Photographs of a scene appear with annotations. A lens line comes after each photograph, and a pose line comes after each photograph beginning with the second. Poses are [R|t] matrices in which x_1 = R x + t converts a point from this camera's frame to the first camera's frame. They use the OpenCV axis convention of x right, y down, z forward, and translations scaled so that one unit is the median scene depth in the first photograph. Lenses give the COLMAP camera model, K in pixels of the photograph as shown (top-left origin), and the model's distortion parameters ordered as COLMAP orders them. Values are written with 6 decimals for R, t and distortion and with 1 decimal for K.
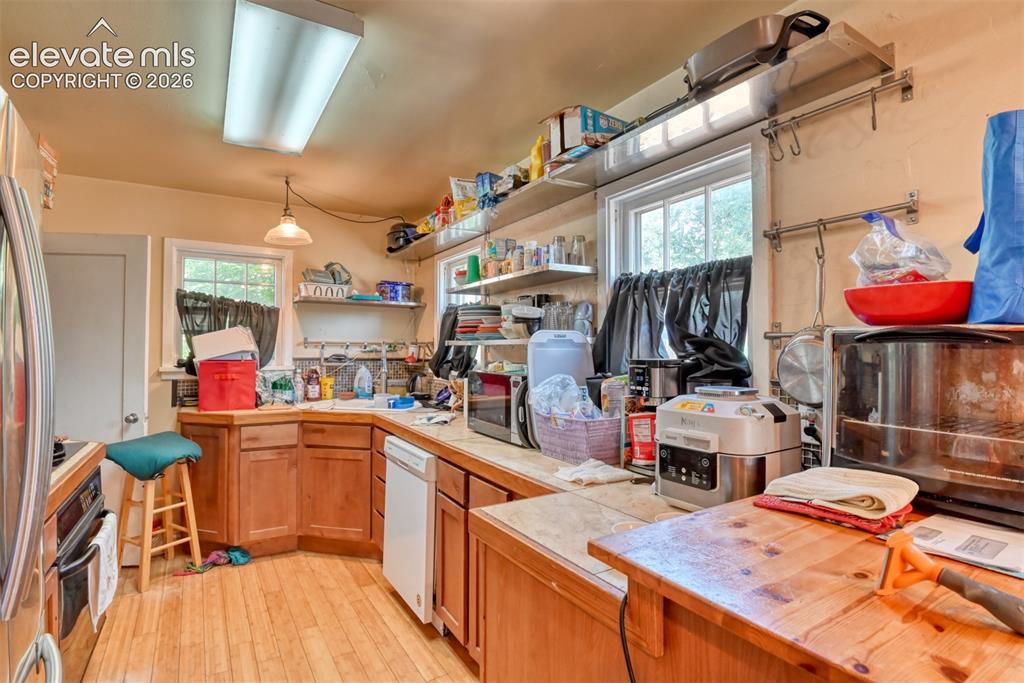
lens RADIAL K [[500.1, 0, 515.9], [0, 500.1, 341.6], [0, 0, 1]] dist [-0.027779, -0.003067]
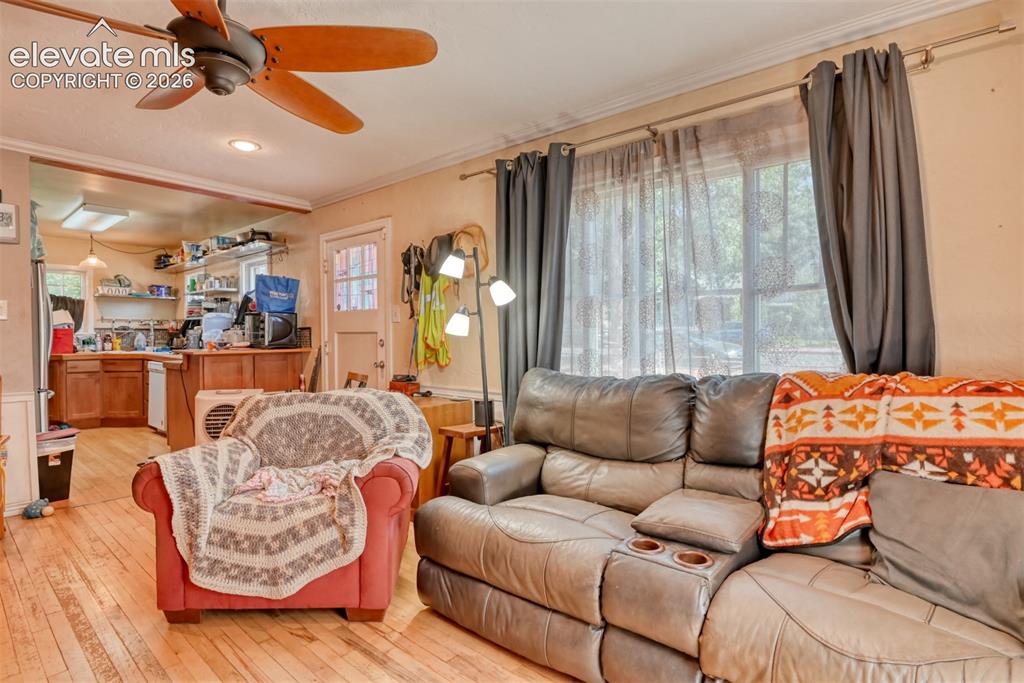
lens RADIAL K [[500.1, 0, 515.9], [0, 500.1, 341.6], [0, 0, 1]] dist [-0.027779, -0.003067]
pose [[0.947979, -0.008373, 0.318223, 0.464633], [-0.001107, 0.999561, 0.029597, 0.031235], [-0.318331, -0.028410, 0.947554, -1.245695]]
